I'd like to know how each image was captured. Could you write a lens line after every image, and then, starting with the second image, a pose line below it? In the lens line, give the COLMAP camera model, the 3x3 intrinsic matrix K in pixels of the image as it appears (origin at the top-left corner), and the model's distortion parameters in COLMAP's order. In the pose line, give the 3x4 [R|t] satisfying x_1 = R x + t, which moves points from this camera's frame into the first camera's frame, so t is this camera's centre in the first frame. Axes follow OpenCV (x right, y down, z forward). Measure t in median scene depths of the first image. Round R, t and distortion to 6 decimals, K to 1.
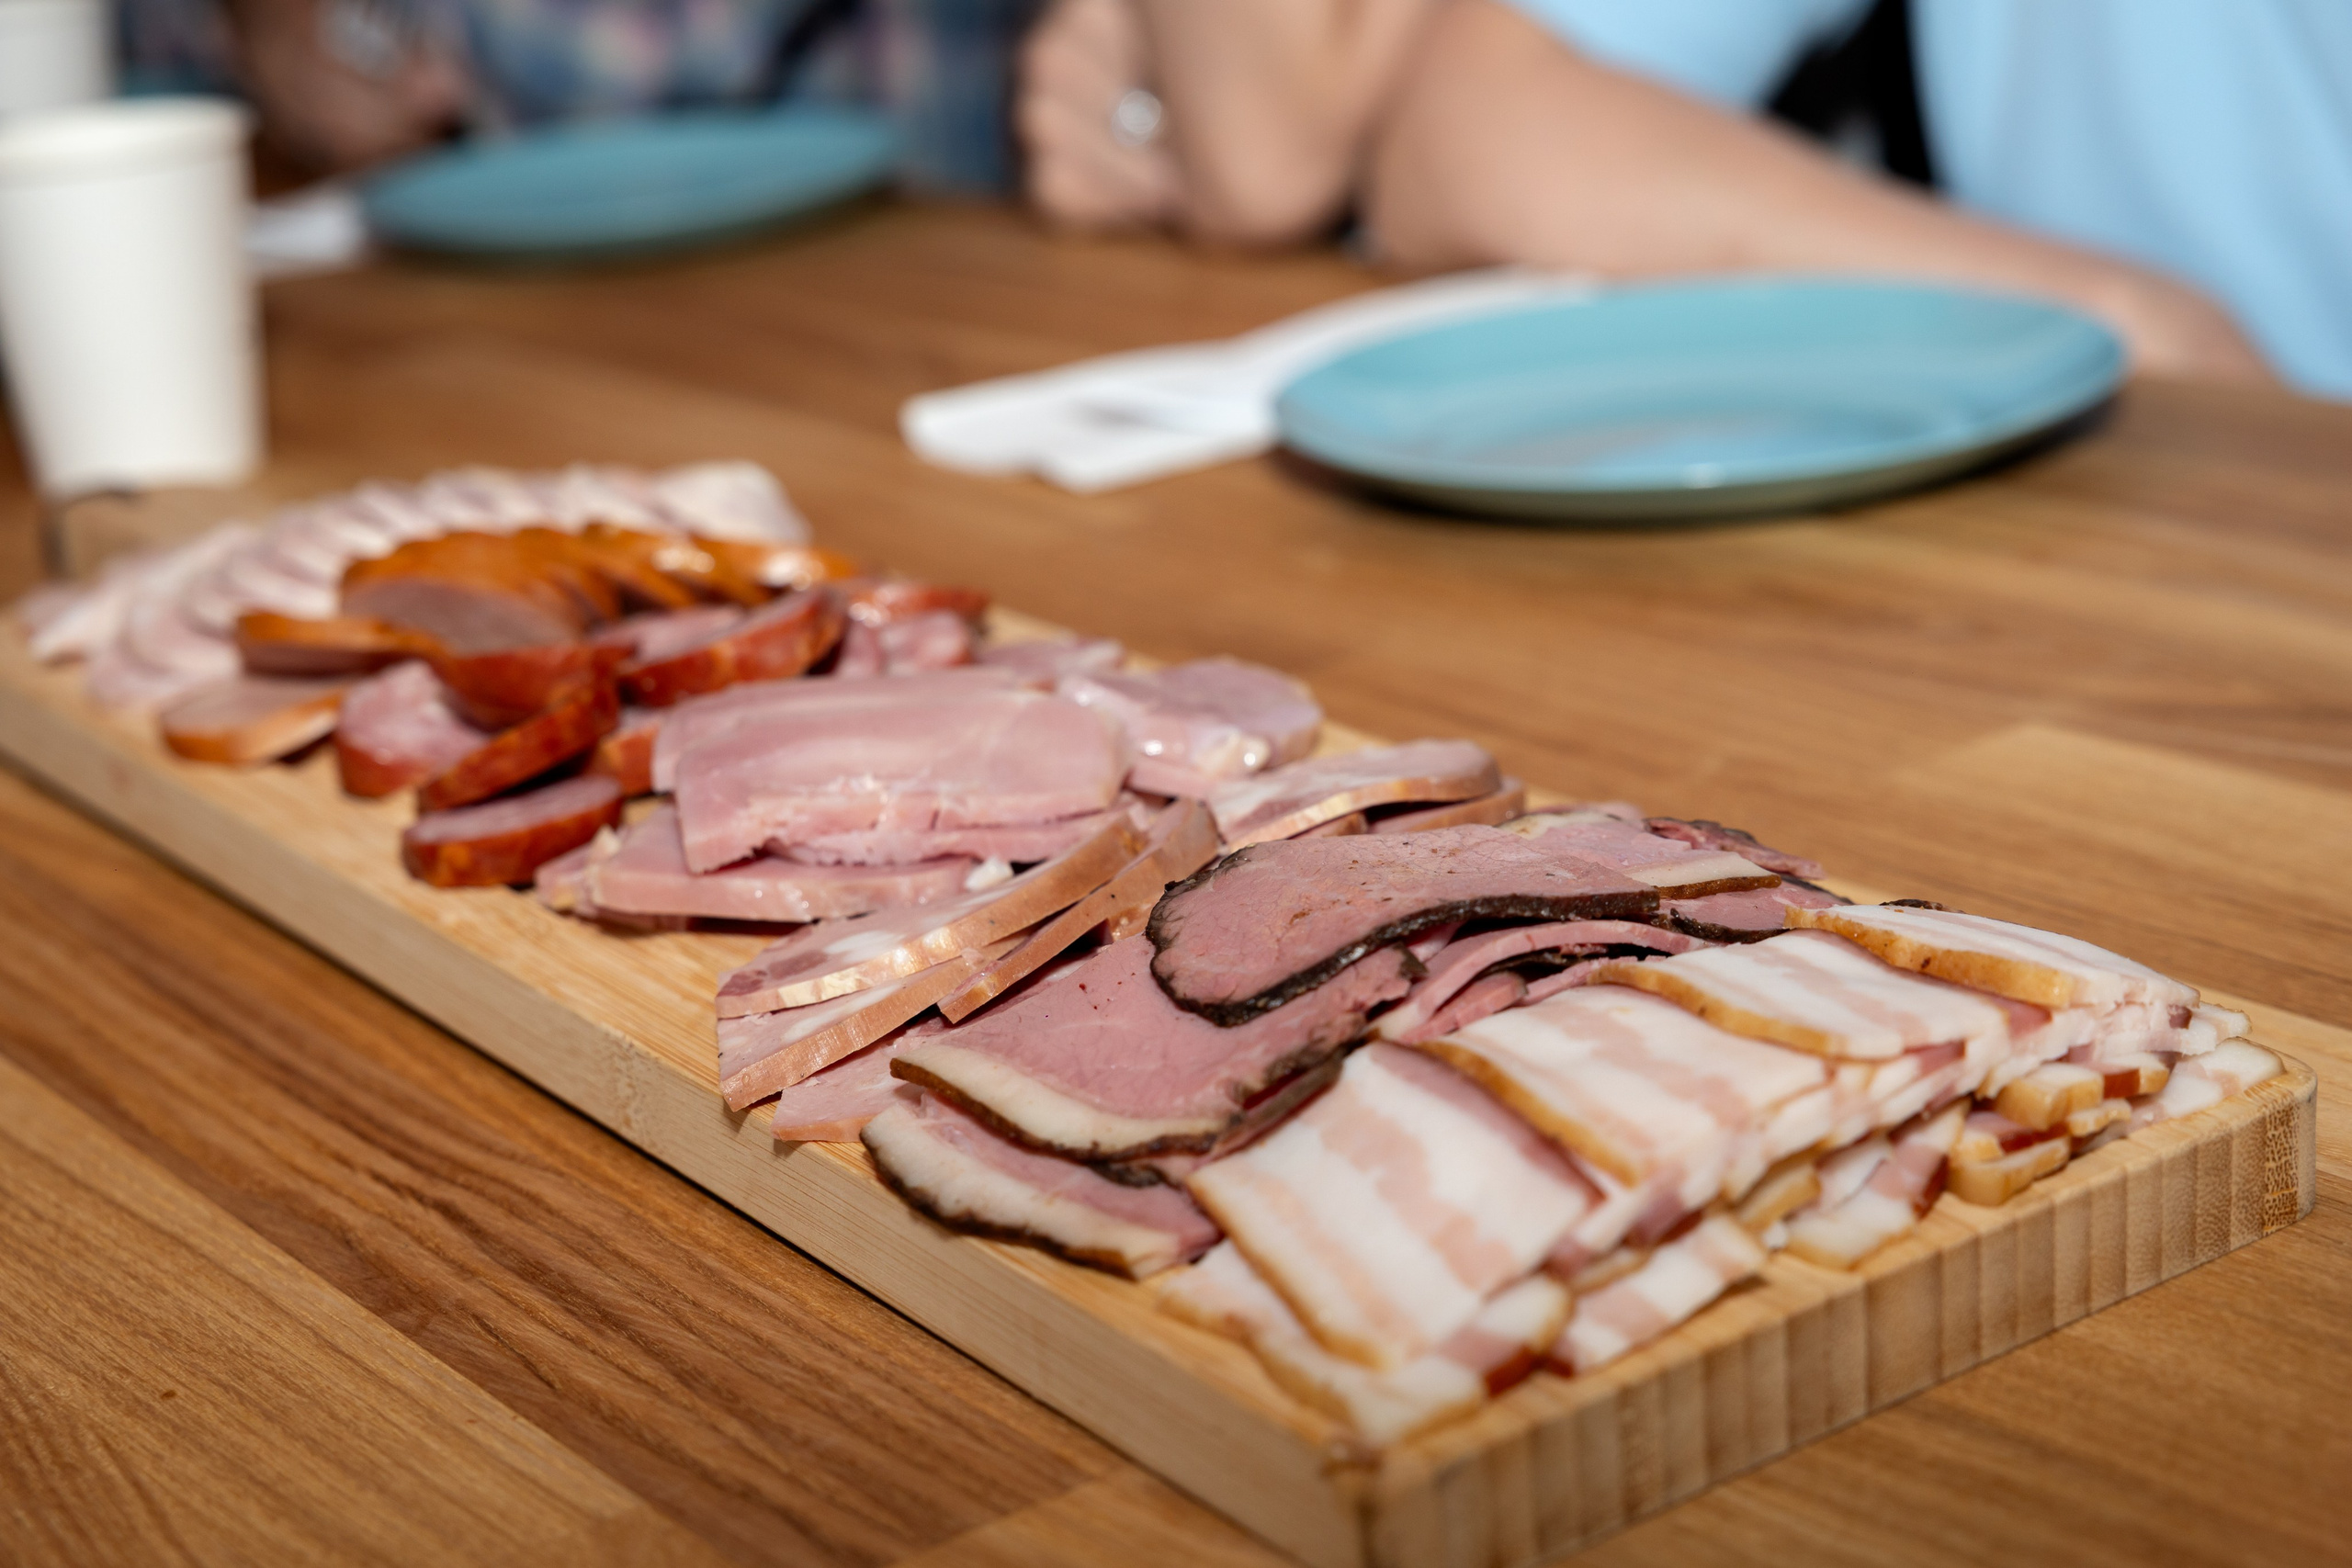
lens RADIAL K [[3924.1, 0, 1179.4], [0, 3924.1, 787.8], [0, 0, 1]] dist [-0.001225, 0.000000]
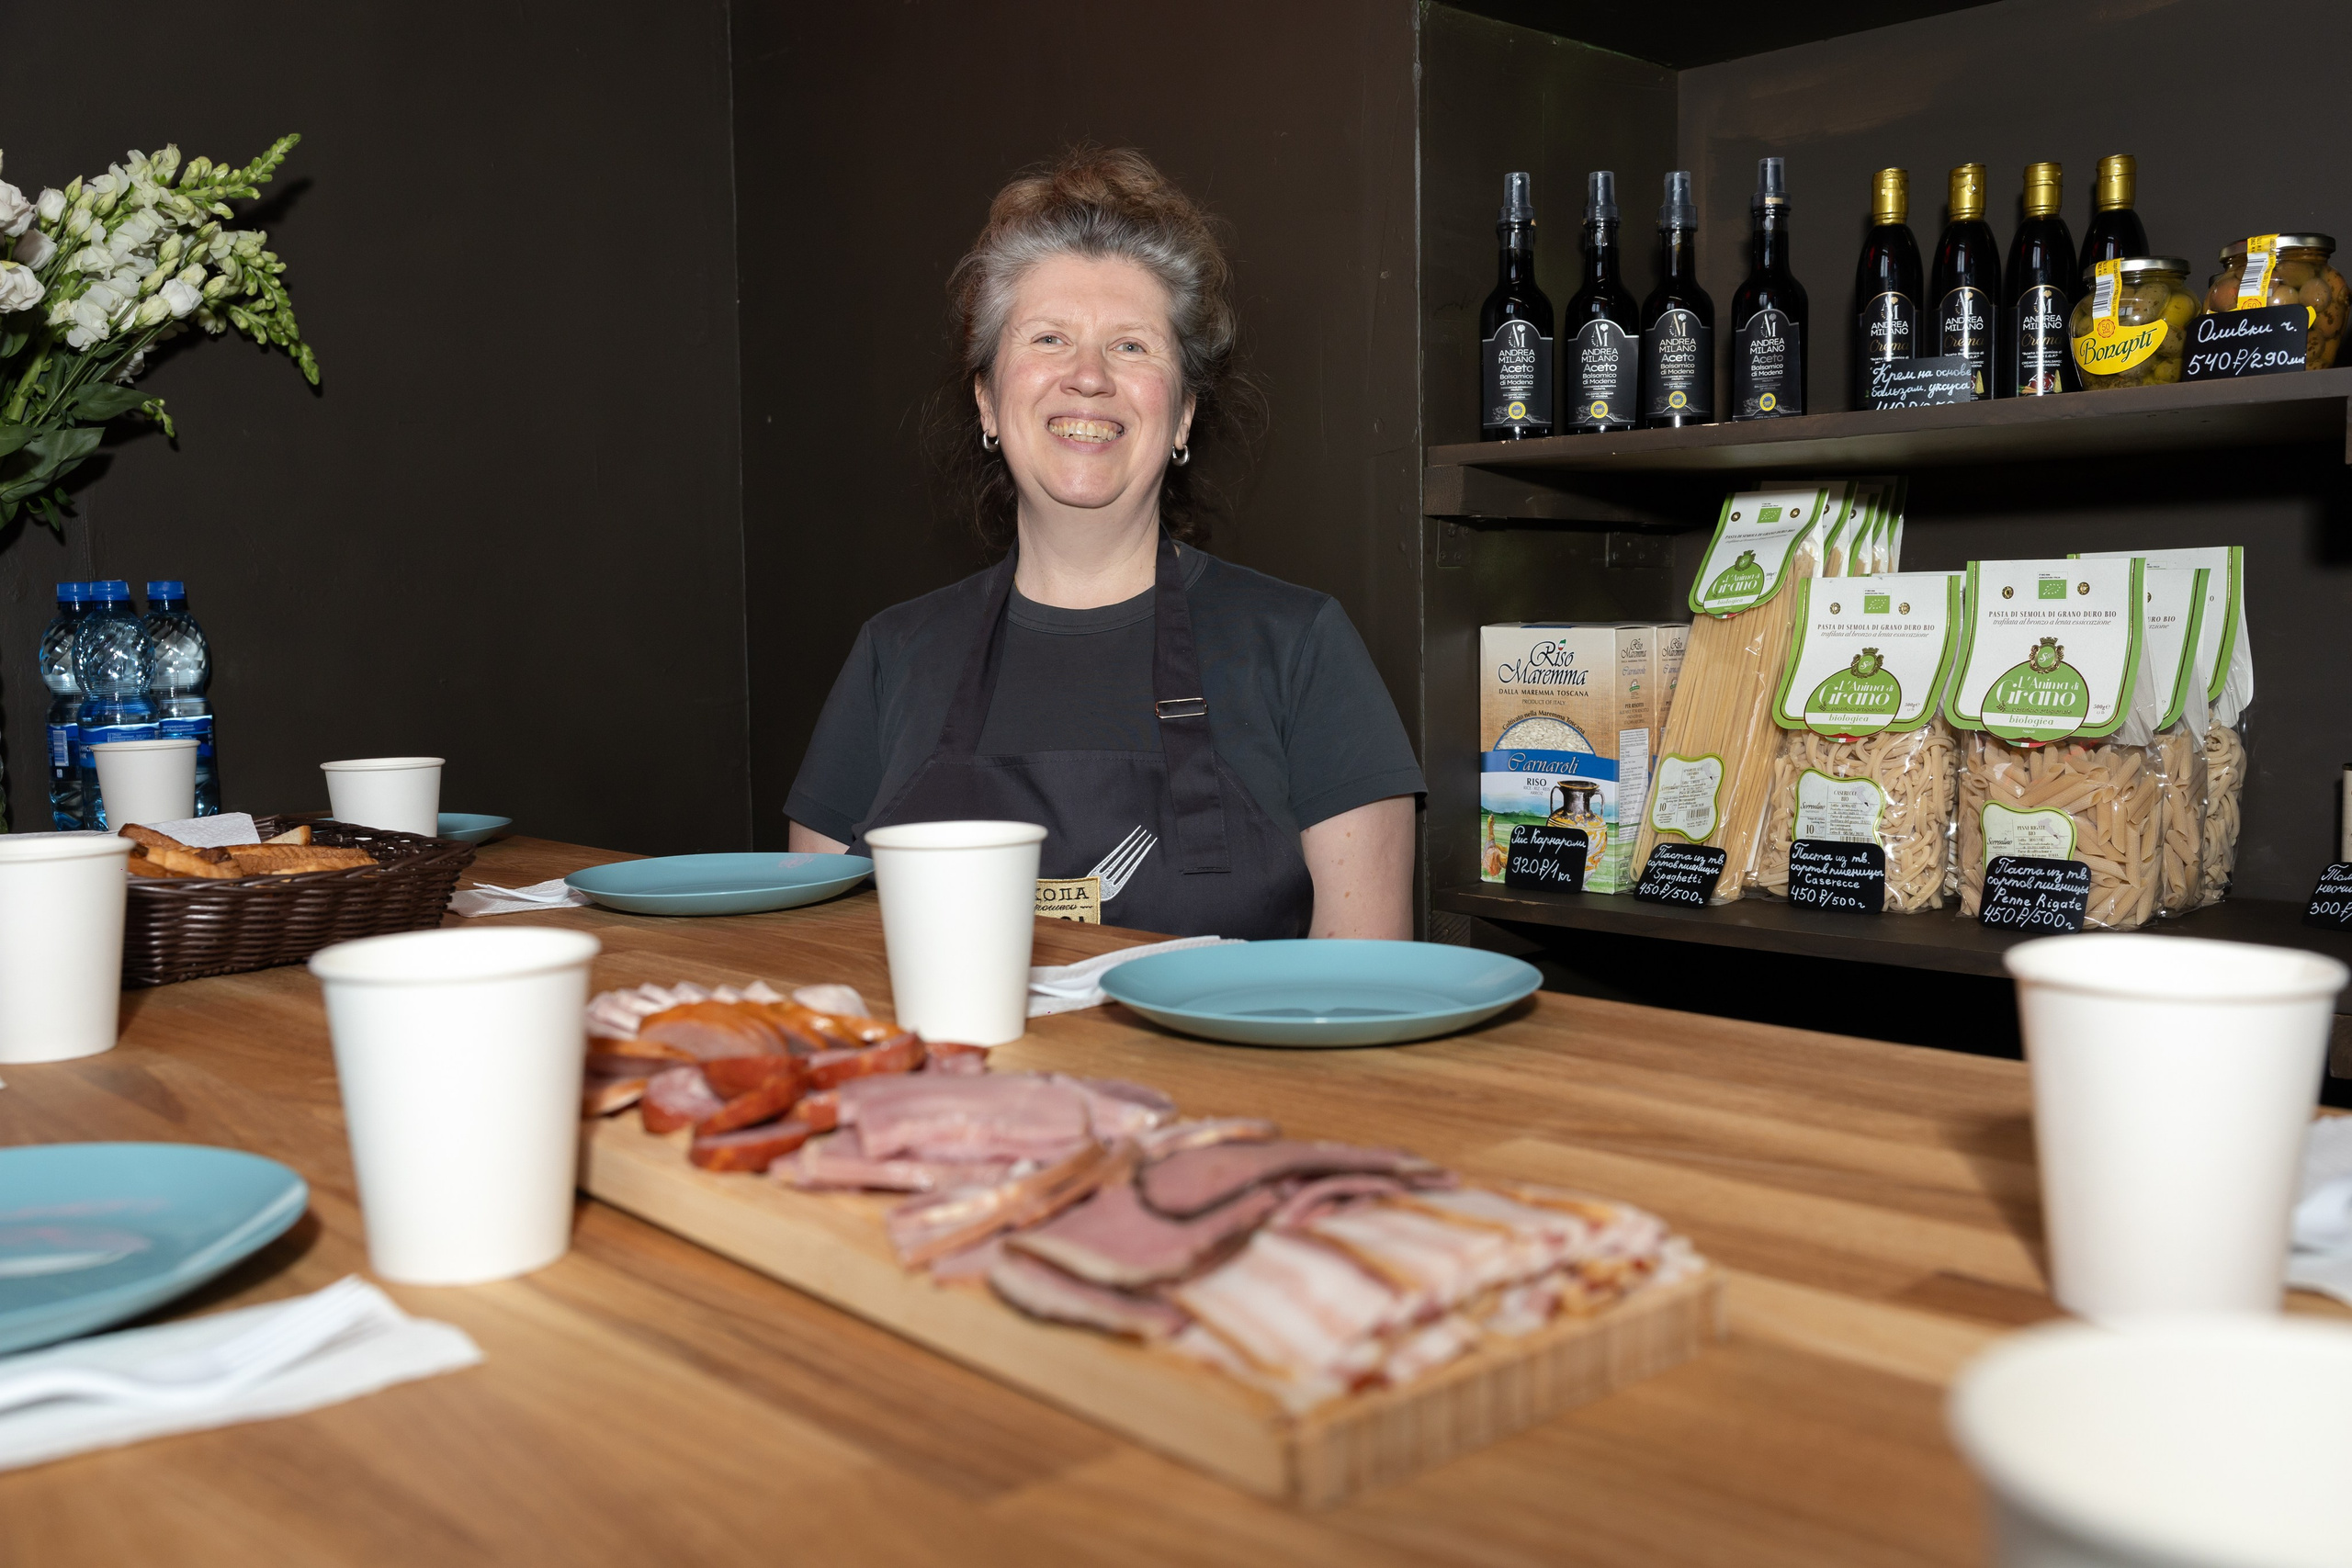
lens RADIAL K [[2177.9, 0, 1170.9], [0, 2177.9, 778.0], [0, 0, 1]] dist [0.003899, 0.000000]
pose [[0.989065, 0.068583, 0.130563, -0.150562], [-0.034246, 0.967899, -0.248996, 0.116312], [-0.143449, 0.241802, 0.959664, -0.081169]]
